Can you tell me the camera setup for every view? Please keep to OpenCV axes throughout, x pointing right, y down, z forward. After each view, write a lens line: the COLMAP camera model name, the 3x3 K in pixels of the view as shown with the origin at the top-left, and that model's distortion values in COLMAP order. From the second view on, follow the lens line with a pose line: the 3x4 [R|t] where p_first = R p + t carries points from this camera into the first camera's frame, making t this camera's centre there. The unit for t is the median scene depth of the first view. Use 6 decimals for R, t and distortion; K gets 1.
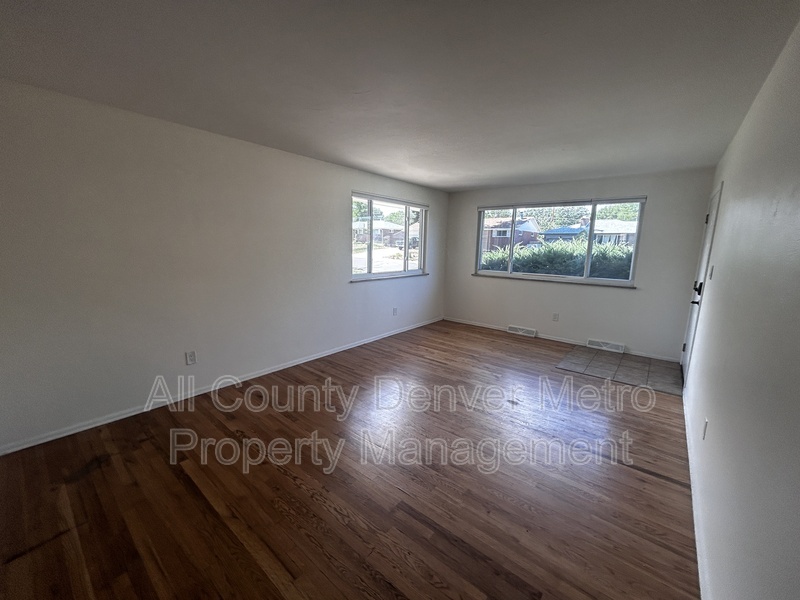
lens RADIAL K [[323.5, 0, 400.4], [0, 323.5, 299.6], [0, 0, 1]] dist [-0.000460, -0.000048]
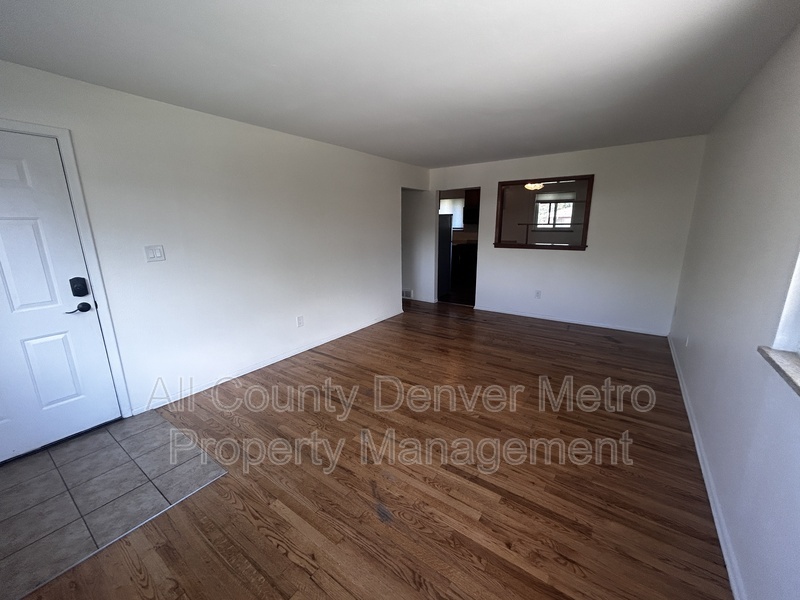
lens RADIAL K [[323.5, 0, 400.4], [0, 323.5, 299.6], [0, 0, 1]] dist [-0.000460, -0.000048]
pose [[-0.997337, 0.005810, -0.072697, 0.207678], [-0.023478, 0.918176, 0.395477, -0.199958], [0.069047, 0.396130, -0.915595, 1.141898]]
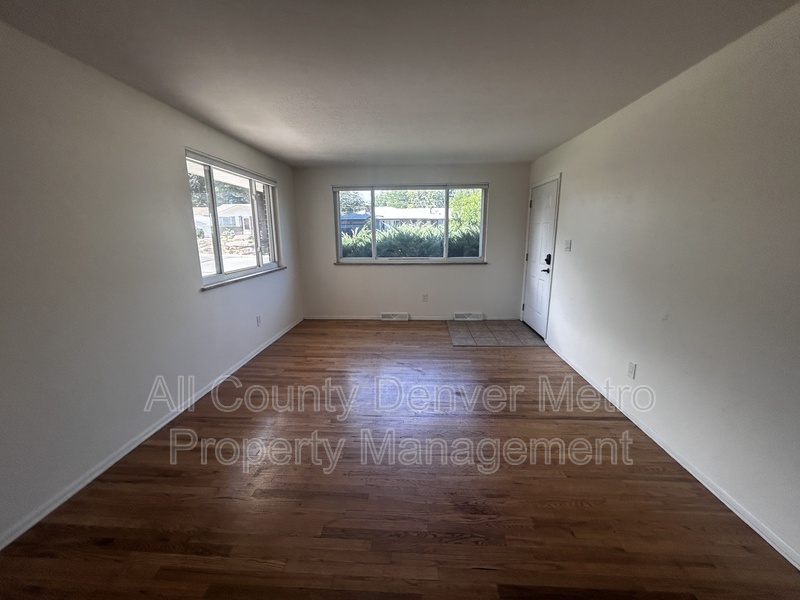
lens RADIAL K [[322.0, 0, 400.6], [0, 322.0, 302.7], [0, 0, 1]] dist [0.001339, 0.000029]
pose [[0.805182, -0.153101, 0.572924, -0.190275], [0.124219, 0.988210, 0.089501, -0.034575], [-0.579872, -0.000896, 0.814707, 0.212961]]
